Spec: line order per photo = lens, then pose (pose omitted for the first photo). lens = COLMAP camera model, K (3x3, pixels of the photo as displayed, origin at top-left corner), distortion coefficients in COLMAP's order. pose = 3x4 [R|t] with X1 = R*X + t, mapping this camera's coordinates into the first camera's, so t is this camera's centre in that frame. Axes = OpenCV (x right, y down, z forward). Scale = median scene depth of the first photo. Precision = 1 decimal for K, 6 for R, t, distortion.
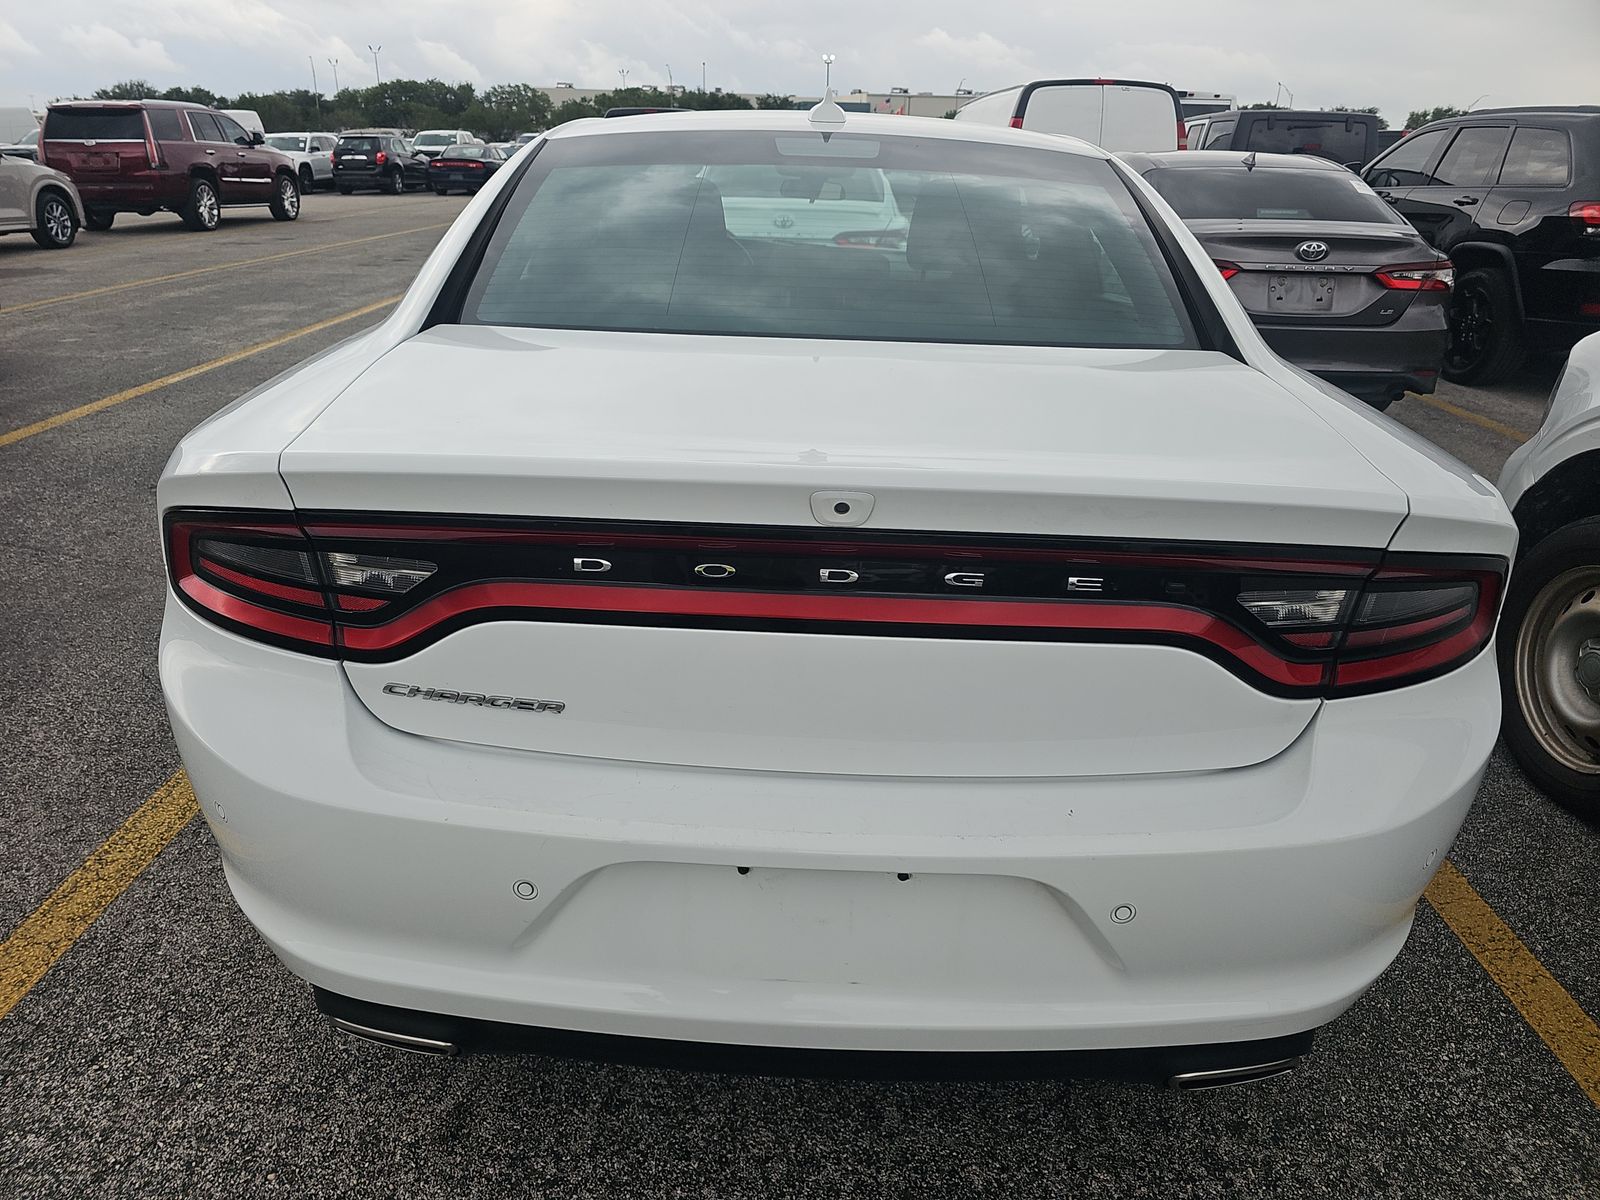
lens RADIAL K [[1061.3, 0, 800.0], [0, 1061.3, 600.0], [0, 0, 1]] dist [0.005714, 0.003829]
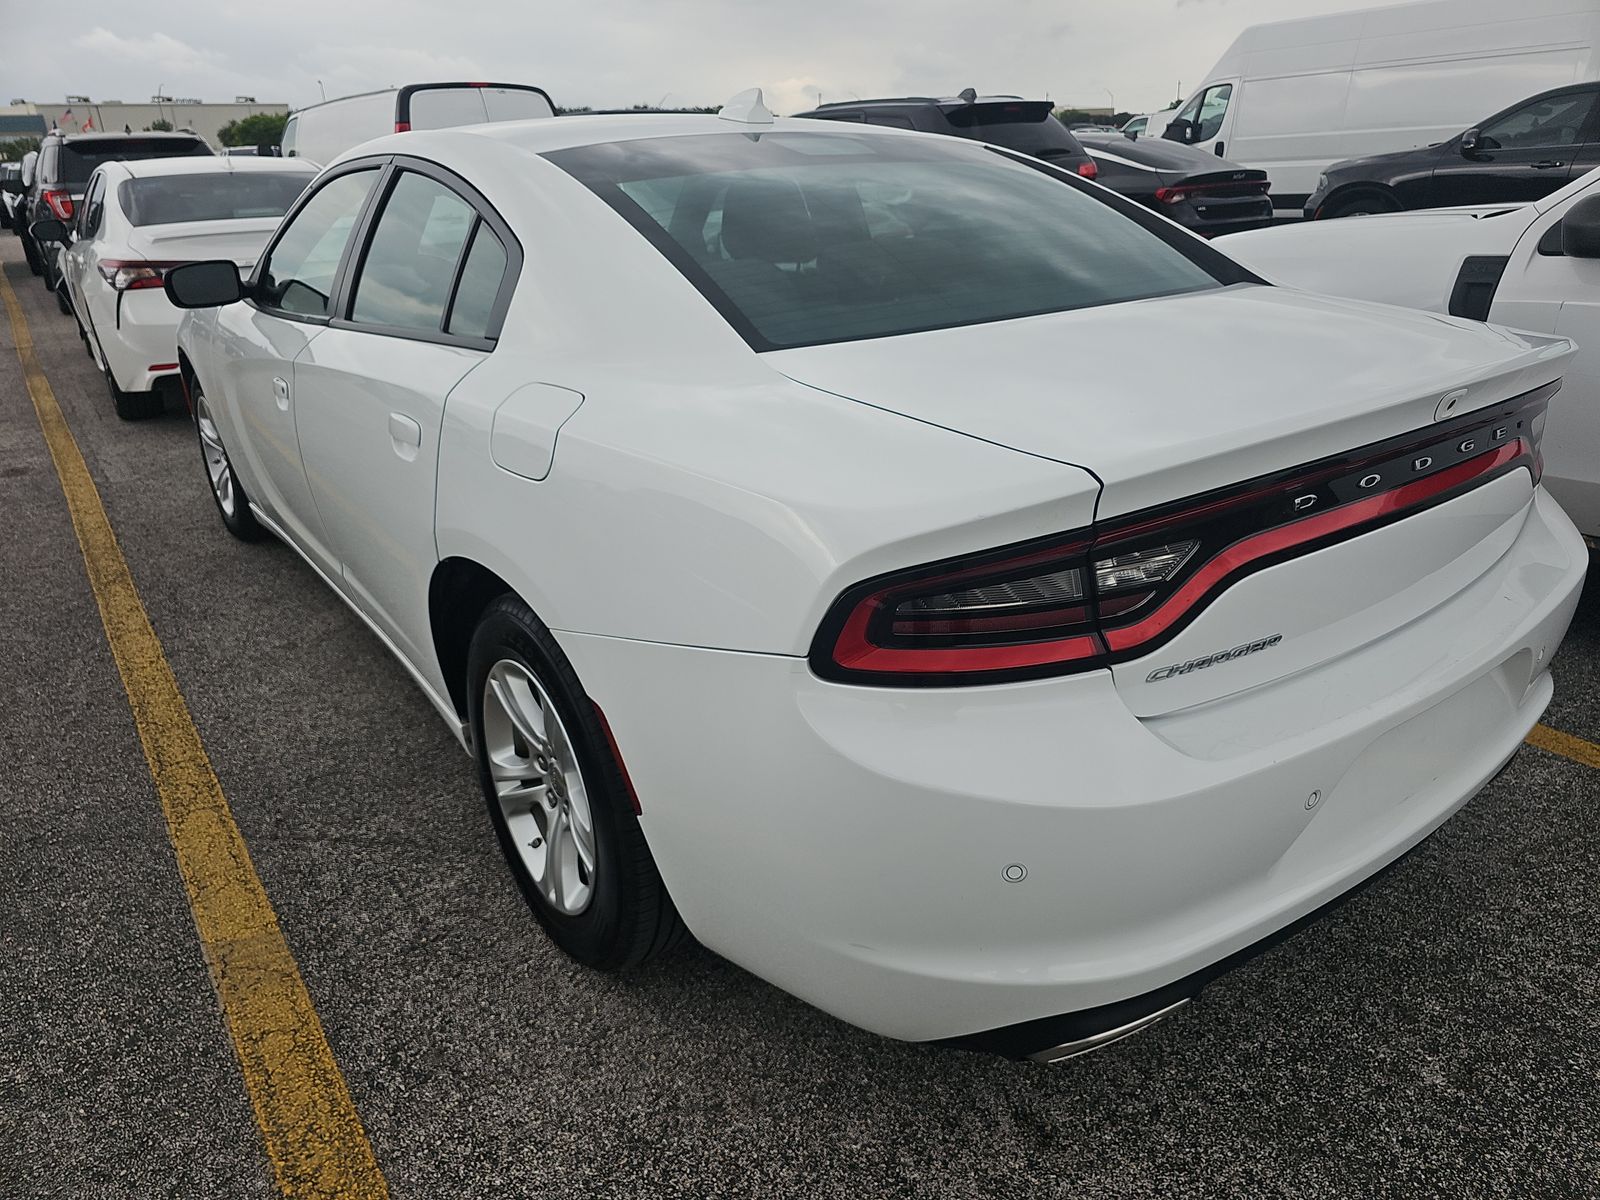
lens RADIAL K [[1052.3, 0, 821.5], [0, 1052.3, 597.0], [0, 0, 1]] dist [0.006495, -0.006772]
pose [[0.790148, -0.279898, 0.545274, -0.900954], [0.280186, 0.956191, 0.084815, -0.127457], [-0.545126, 0.085762, 0.833956, 0.246725]]
